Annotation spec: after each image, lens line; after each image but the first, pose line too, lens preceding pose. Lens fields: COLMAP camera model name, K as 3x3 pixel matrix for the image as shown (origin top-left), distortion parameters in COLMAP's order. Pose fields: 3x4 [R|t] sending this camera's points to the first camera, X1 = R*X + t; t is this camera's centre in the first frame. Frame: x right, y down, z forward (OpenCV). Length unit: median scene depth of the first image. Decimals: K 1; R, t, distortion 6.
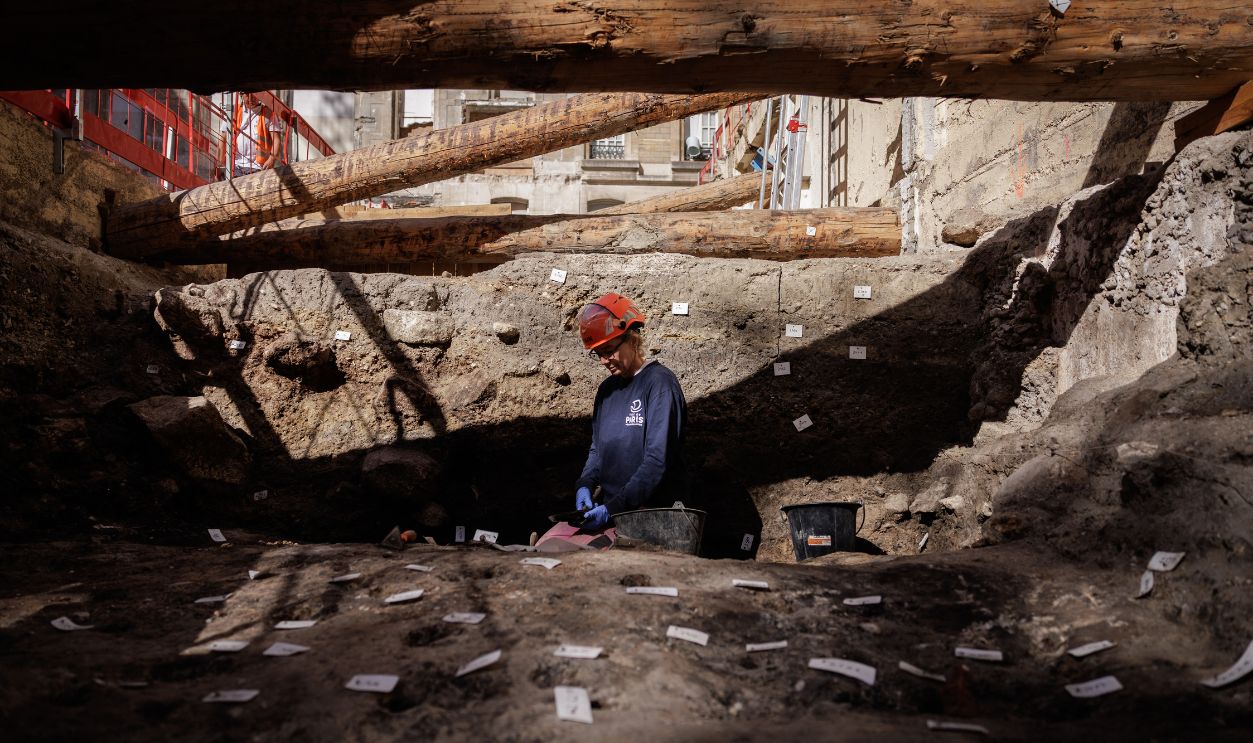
lens RADIAL K [[877.3, 0, 594.4], [0, 877.3, 352.4], [0, 0, 1]] dist [0.000732, 0.003752]
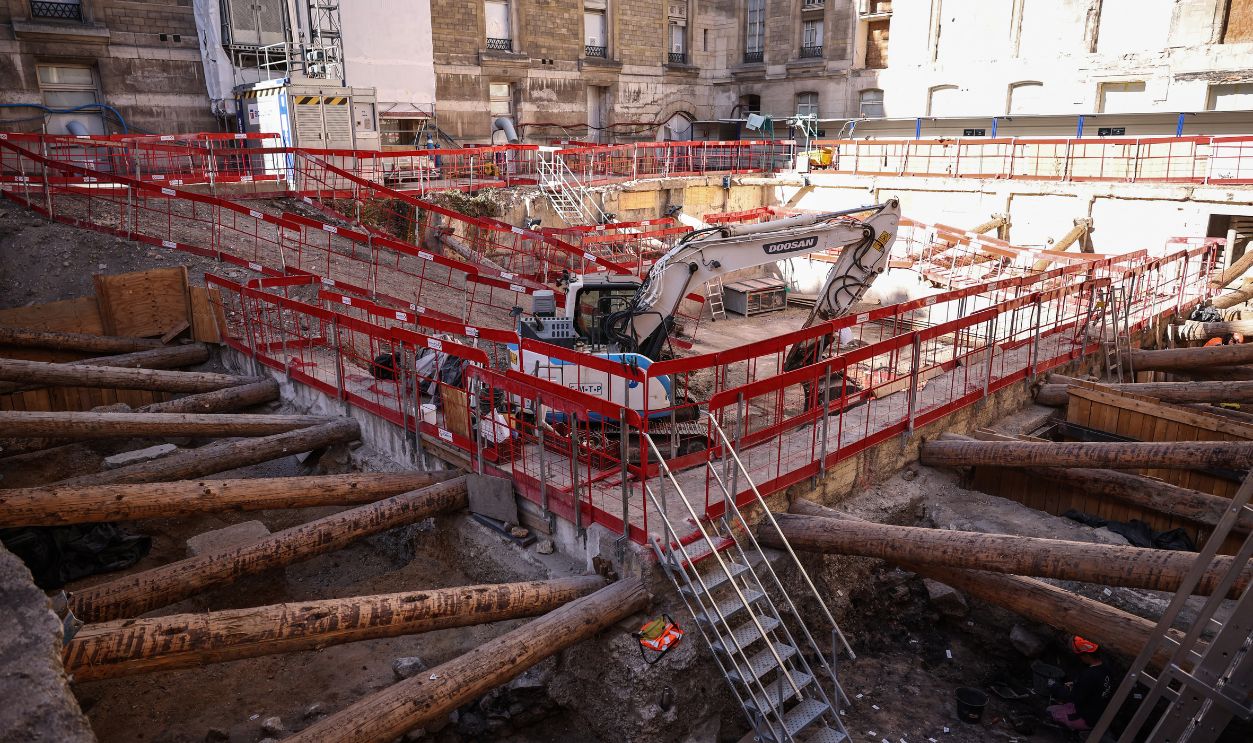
lens RADIAL K [[847.6, 0, 614.3], [0, 847.6, 376.8], [0, 0, 1]] dist [0.001804, 0.000613]
pose [[0.659429, 0.187395, -0.728036, 0.570695], [0.063231, 0.951176, 0.302103, -1.283690], [0.749103, -0.245250, 0.615384, -1.065002]]
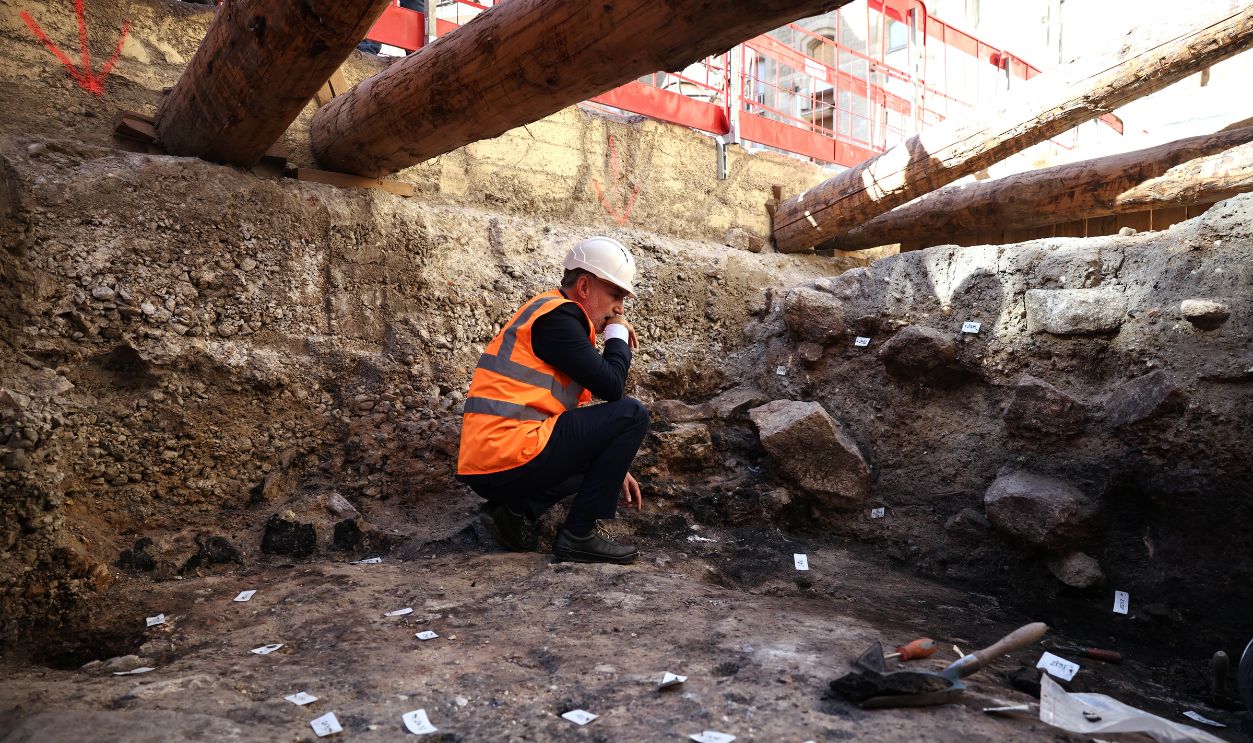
lens RADIAL K [[835.5, 0, 623.0], [0, 835.5, 417.2], [0, 0, 1]] dist [-0.000661, -0.000668]
pose [[0.668168, 0.036319, -0.743124, 0.072072], [0.055980, 0.993522, 0.098891, -0.031348], [0.741902, -0.107676, 0.661807, 0.252941]]
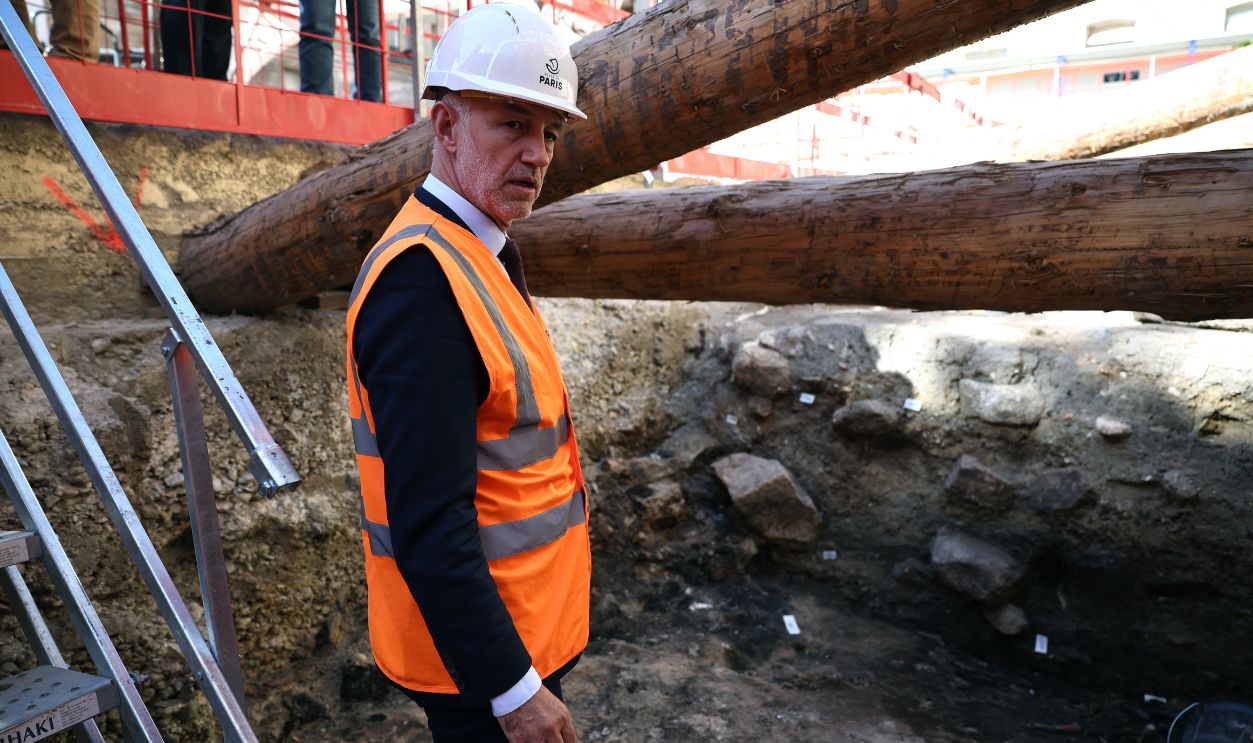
lens RADIAL K [[862.1, 0, 613.4], [0, 862.1, 378.7], [0, 0, 1]] dist [0.002531, -0.001571]
pose [[0.826670, 0.071708, -0.558099, -0.038321], [0.054947, 0.976819, 0.206896, -0.259692], [0.559998, -0.201701, 0.803567, 0.081852]]
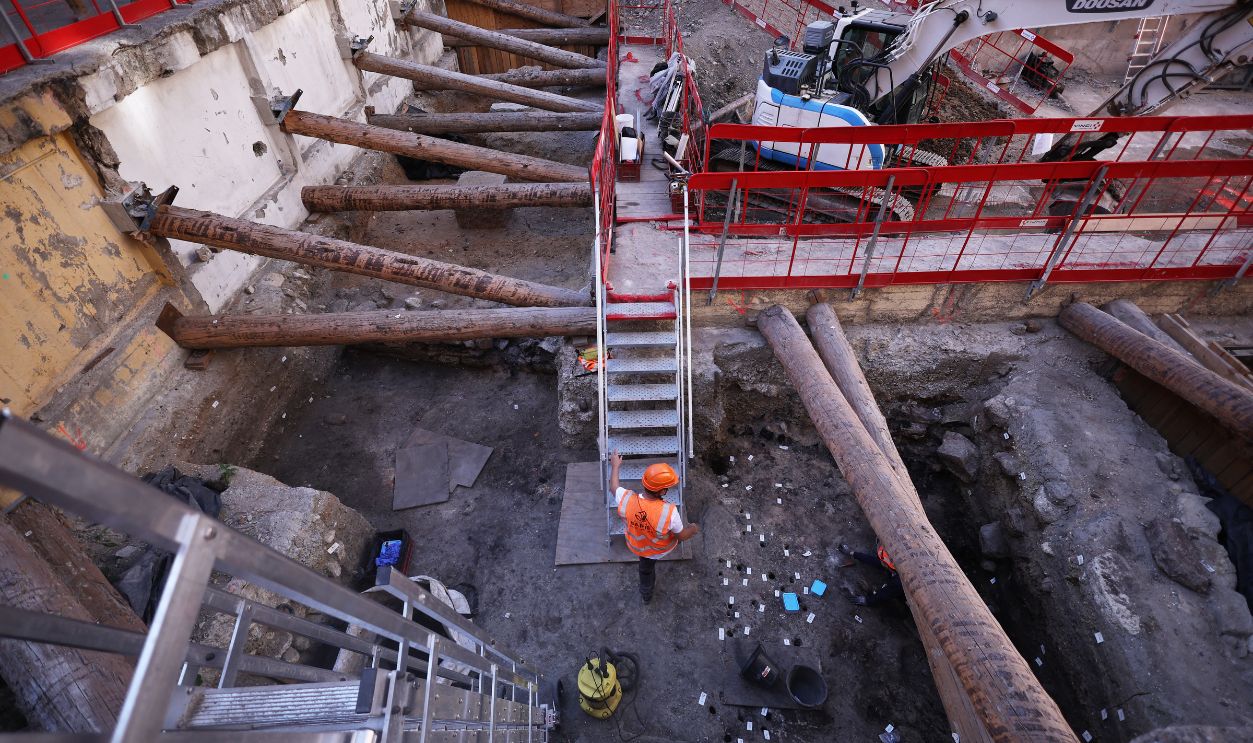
lens RADIAL K [[571.6, 0, 627.7], [0, 571.6, 363.8], [0, 0, 1]] dist [0.000601, 0.000392]
pose [[-0.008080, 0.667396, -0.744659, 0.542824], [0.080685, 0.742691, 0.664756, -1.187260], [0.996707, -0.054712, -0.059850, 0.181442]]
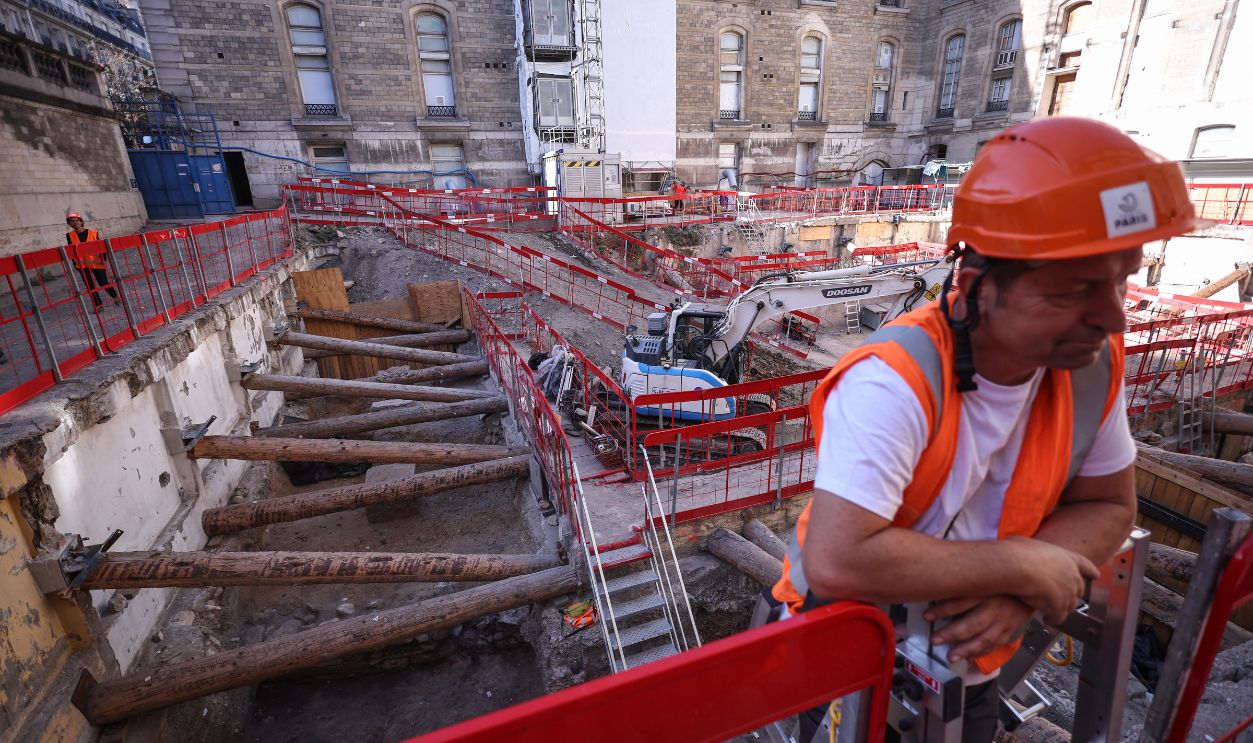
lens RADIAL K [[573.0, 0, 630.0], [0, 573.0, 386.6], [0, 0, 1]] dist [0.001000, 0.000751]
pose [[0.337613, 0.300987, -0.891865, 0.682233], [0.086630, 0.933541, 0.347846, -1.328703], [0.937290, -0.194700, 0.289101, -0.204899]]
